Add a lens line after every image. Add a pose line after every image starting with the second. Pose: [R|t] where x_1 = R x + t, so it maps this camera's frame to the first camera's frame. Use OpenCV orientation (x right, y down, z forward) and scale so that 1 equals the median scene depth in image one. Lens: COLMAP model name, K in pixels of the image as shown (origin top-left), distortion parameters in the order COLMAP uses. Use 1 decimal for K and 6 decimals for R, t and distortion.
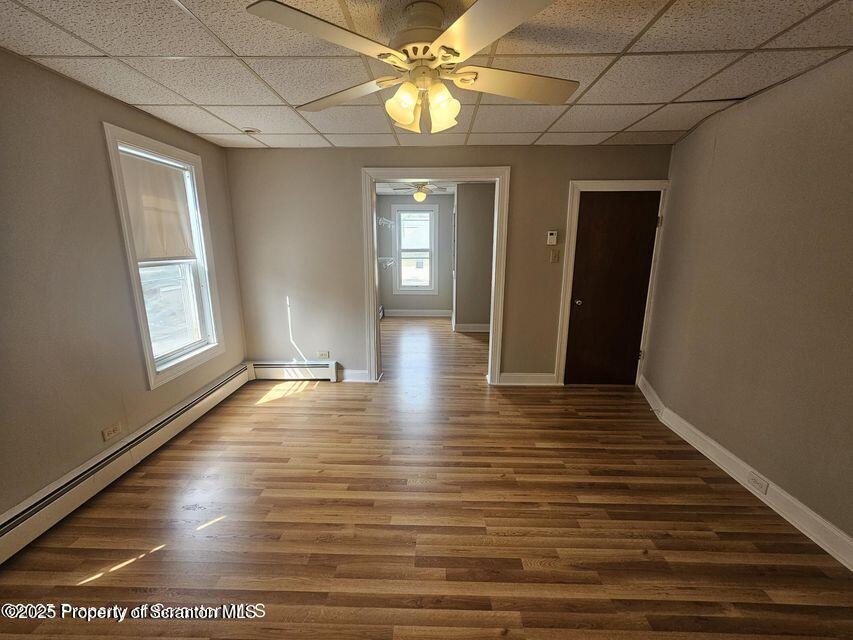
lens RADIAL K [[348.2, 0, 427.4], [0, 348.2, 318.1], [0, 0, 1]] dist [-0.002813, 0.000127]
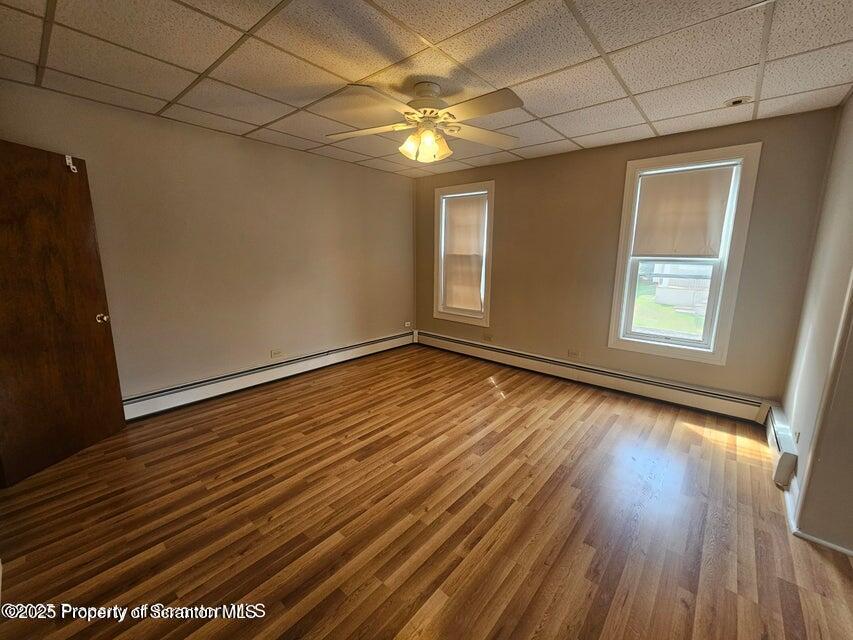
lens RADIAL K [[348.2, 0, 430.2], [0, 348.2, 318.4], [0, 0, 1]] dist [-0.002813, 0.000127]
pose [[-0.626615, 0.138801, -0.766869, 0.899287], [-0.175362, 0.933664, 0.312281, -0.268211], [0.759343, 0.330160, -0.560708, 1.512795]]
